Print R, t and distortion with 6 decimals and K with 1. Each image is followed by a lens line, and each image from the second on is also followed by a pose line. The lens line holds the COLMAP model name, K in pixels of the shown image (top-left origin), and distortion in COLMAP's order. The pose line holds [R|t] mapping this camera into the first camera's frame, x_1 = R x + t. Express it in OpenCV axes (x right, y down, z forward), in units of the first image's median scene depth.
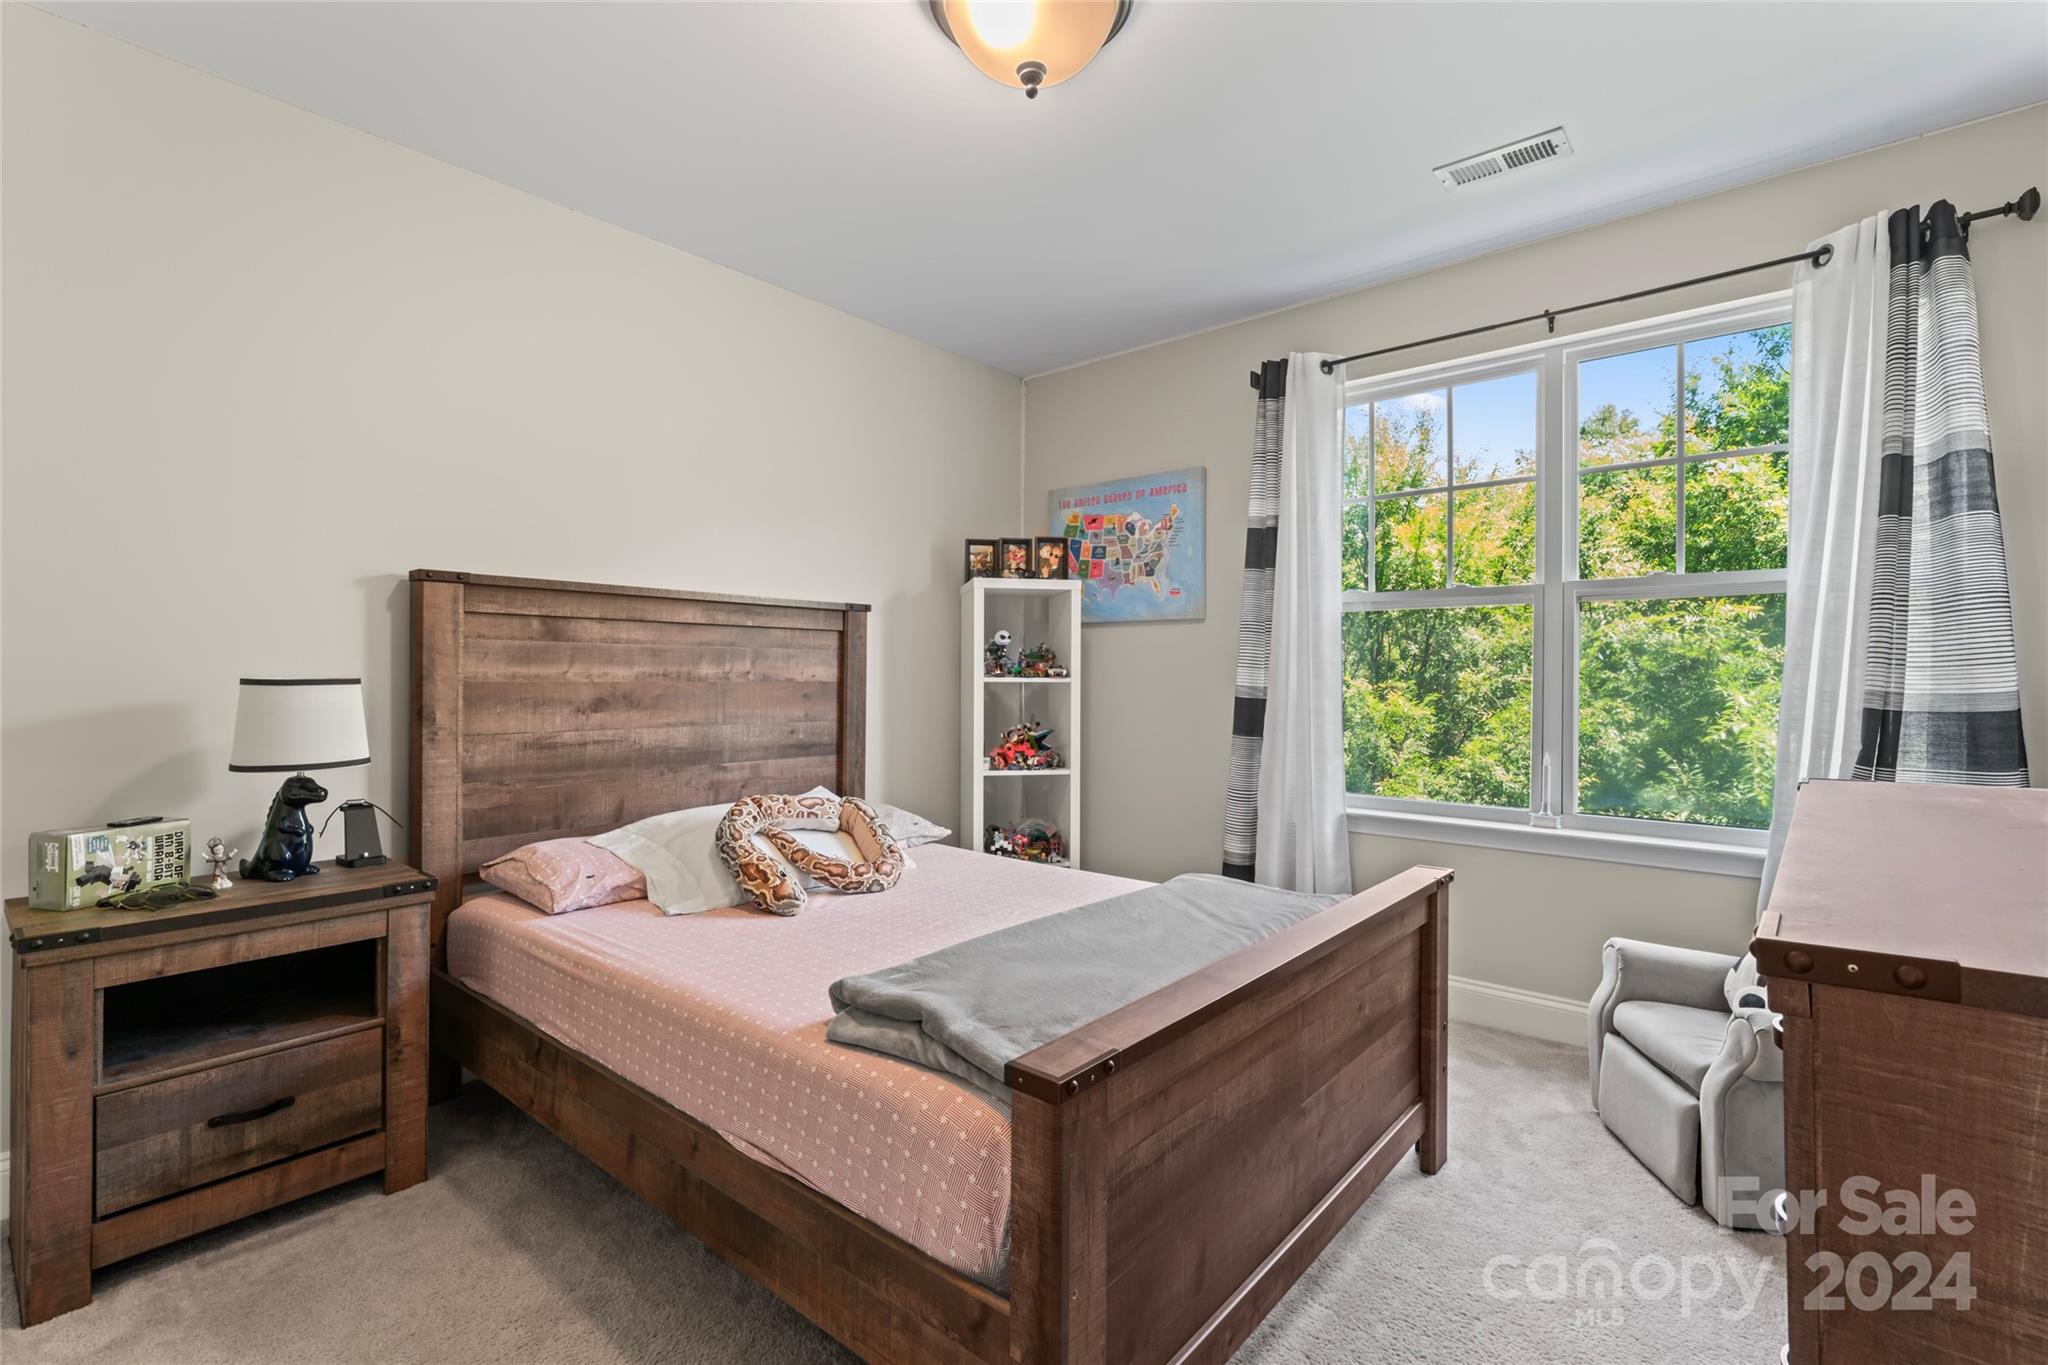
lens RADIAL K [[936.5, 0, 1019.8], [0, 936.5, 677.0], [0, 0, 1]] dist [0.000989, 0.000068]
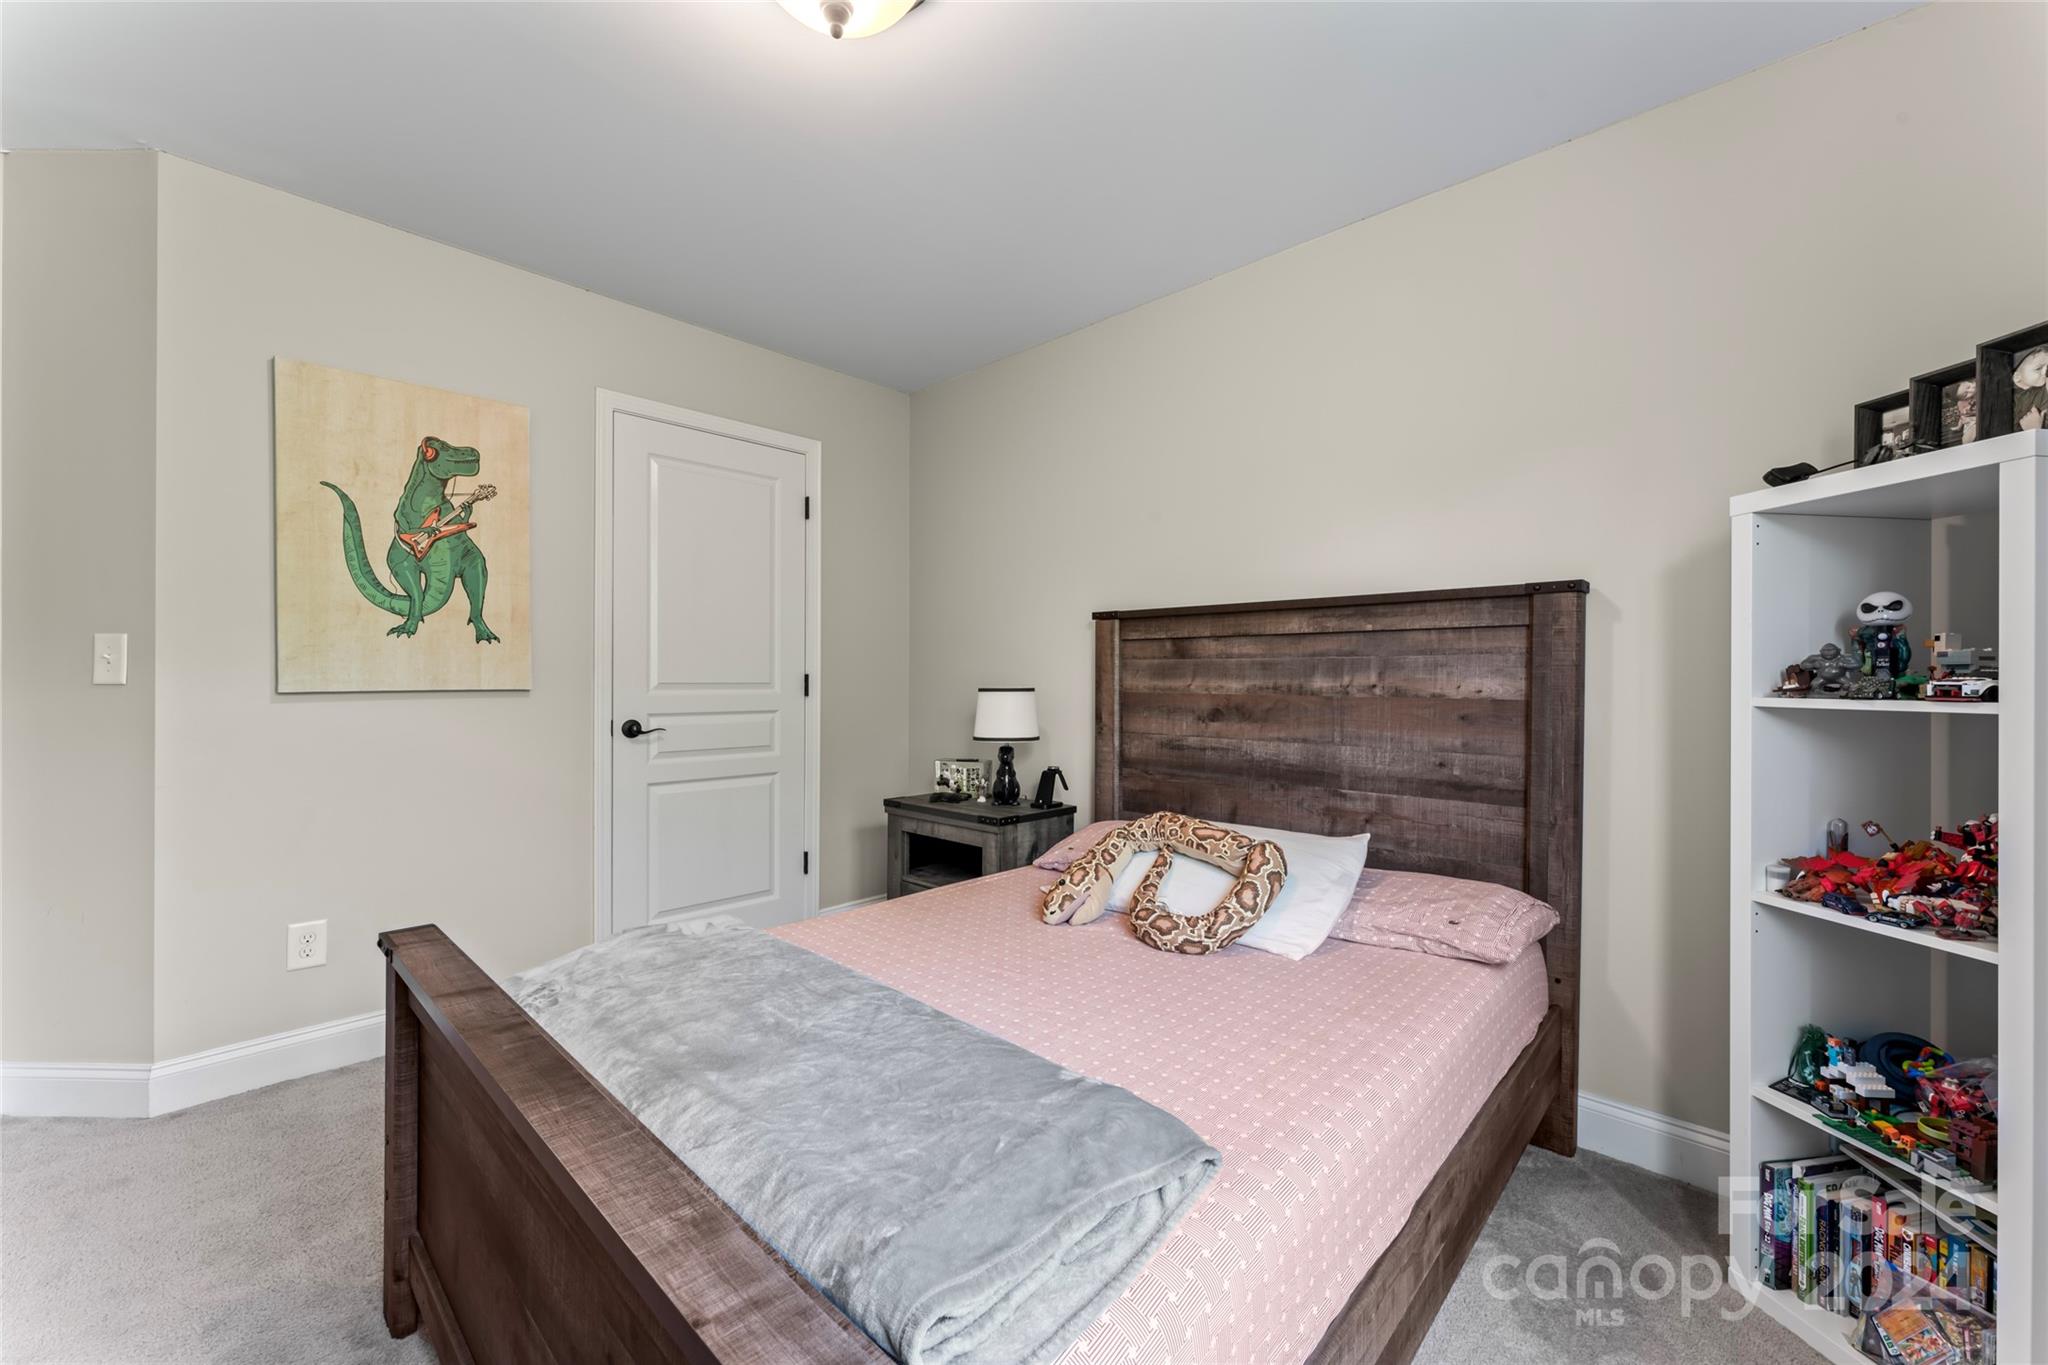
lens RADIAL K [[812.6, 0, 1019.5], [0, 812.6, 684.5], [0, 0, 1]] dist [-0.000073, -0.000028]
pose [[-0.063310, -0.001596, -0.997993, 0.491371], [-0.011070, 0.999938, -0.000897, -0.002465], [0.997933, 0.010991, -0.063324, 0.786286]]
